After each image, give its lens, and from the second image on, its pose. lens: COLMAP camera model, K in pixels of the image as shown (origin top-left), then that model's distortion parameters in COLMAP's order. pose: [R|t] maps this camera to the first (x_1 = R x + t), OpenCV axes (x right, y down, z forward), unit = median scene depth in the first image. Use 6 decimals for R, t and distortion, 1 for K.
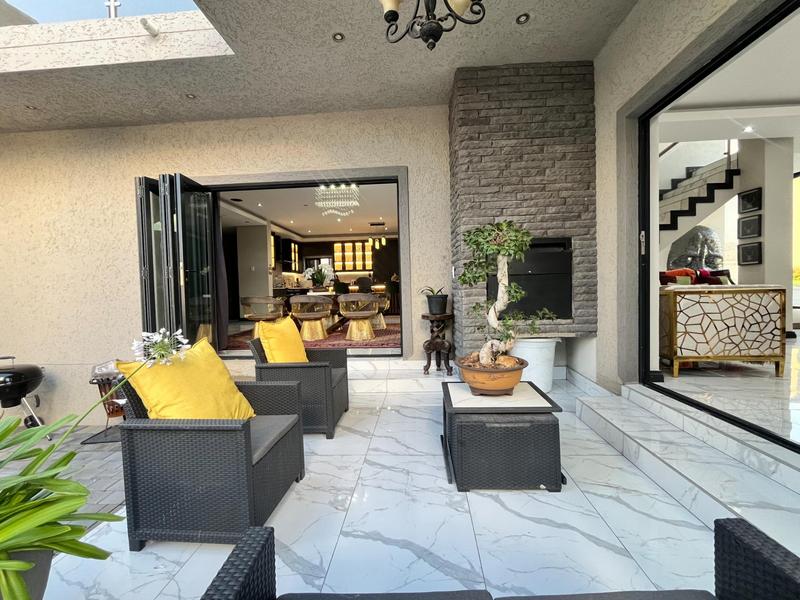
lens RADIAL K [[326.7, 0, 398.8], [0, 326.7, 298.9], [0, 0, 1]] dist [-0.002804, -0.000156]
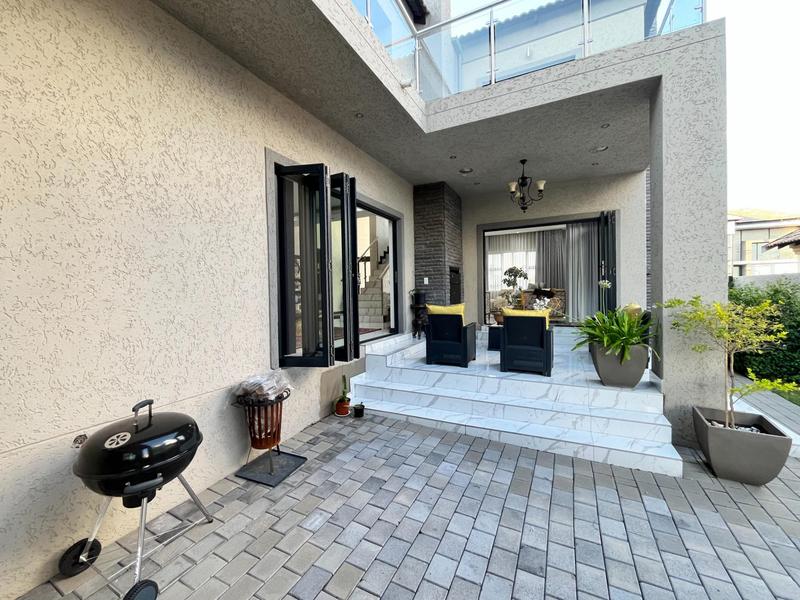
lens RADIAL K [[326.7, 0, 398.8], [0, 326.7, 298.9], [0, 0, 1]] dist [-0.002804, -0.000156]
pose [[0.376056, -0.004273, 0.926587, -1.411933], [0.043880, 0.998950, -0.013202, 0.037834], [-0.925558, 0.045623, 0.375848, 0.399866]]
